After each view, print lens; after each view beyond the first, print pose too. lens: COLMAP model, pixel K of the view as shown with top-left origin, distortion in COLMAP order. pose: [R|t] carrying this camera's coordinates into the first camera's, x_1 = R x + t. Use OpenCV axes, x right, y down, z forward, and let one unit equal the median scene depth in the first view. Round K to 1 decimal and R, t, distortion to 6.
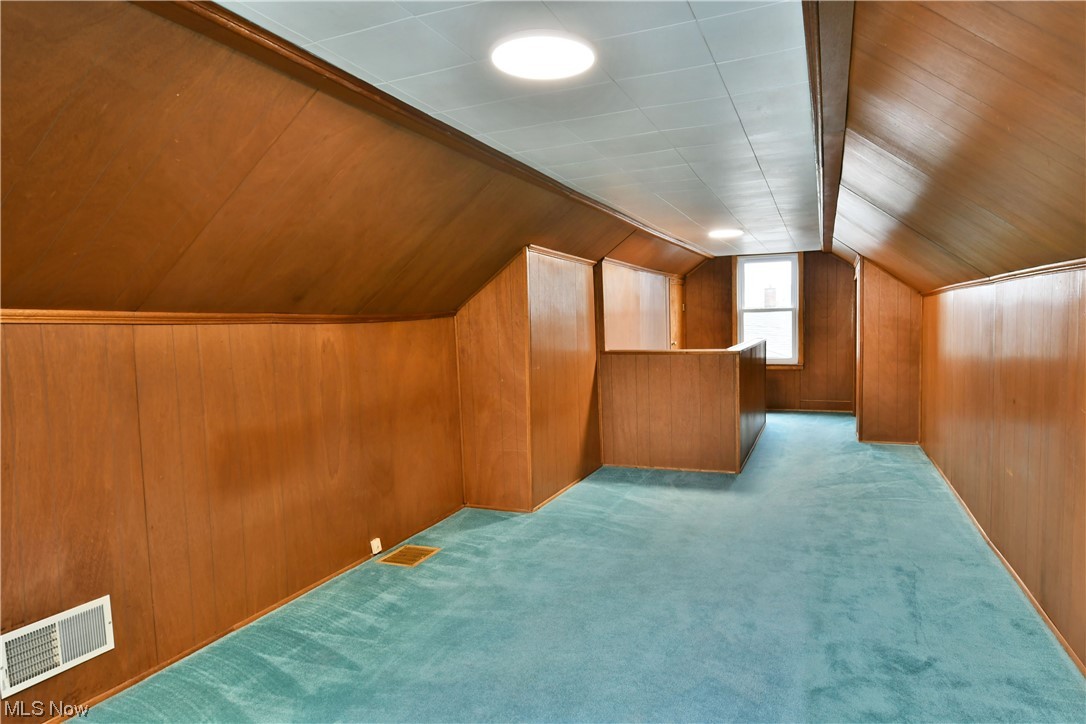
lens RADIAL K [[668.7, 0, 543.3], [0, 668.7, 362.5], [0, 0, 1]] dist [-0.010407, -0.004898]
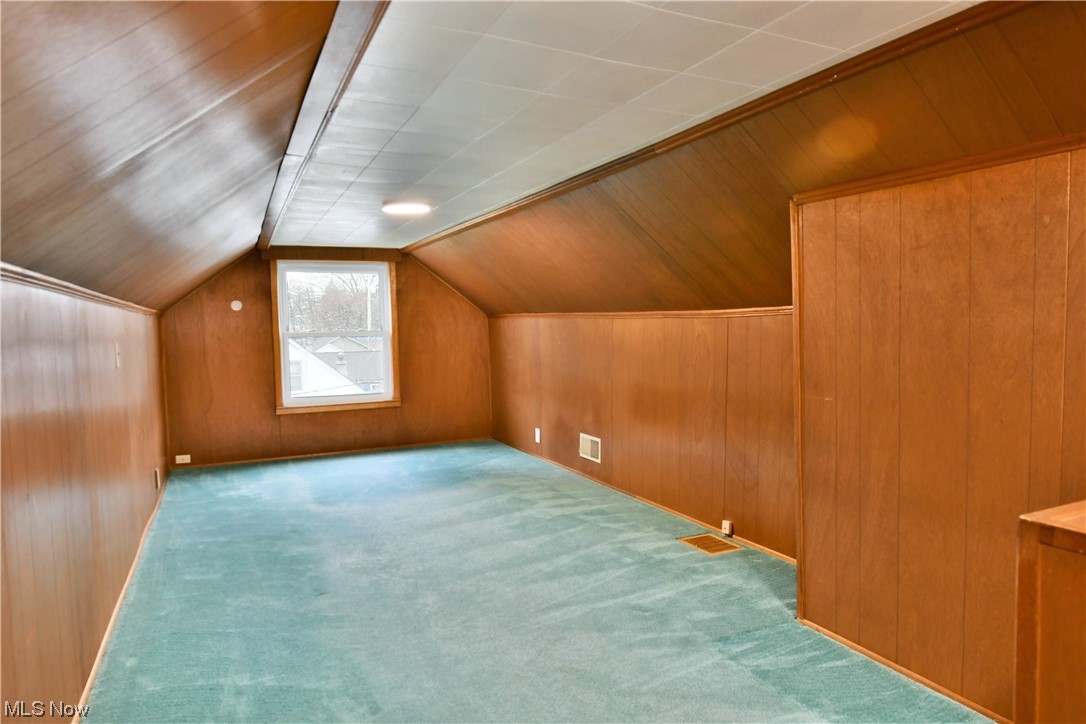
lens RADIAL K [[668.7, 0, 536.7], [0, 668.7, 358.9], [0, 0, 1]] dist [-0.010407, -0.004898]
pose [[-0.661063, 0.081918, -0.745846, 0.759140], [-0.009086, 0.993076, 0.117125, -0.118680], [0.750276, 0.084204, -0.655741, 1.526434]]
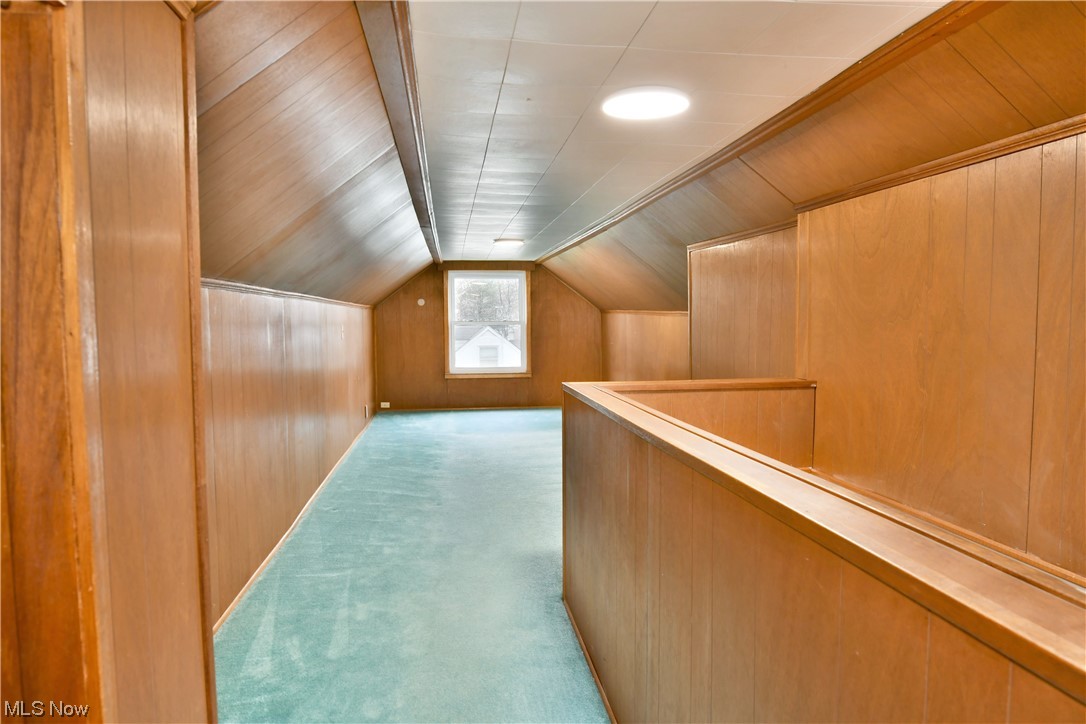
lens RADIAL K [[668.7, 0, 547.3], [0, 668.7, 362.8], [0, 0, 1]] dist [-0.010407, -0.004898]
pose [[-0.849199, 0.069691, -0.523455, 0.899047], [-0.003886, 0.990402, 0.138163, -0.168605], [0.528059, 0.119362, -0.840777, 2.173160]]
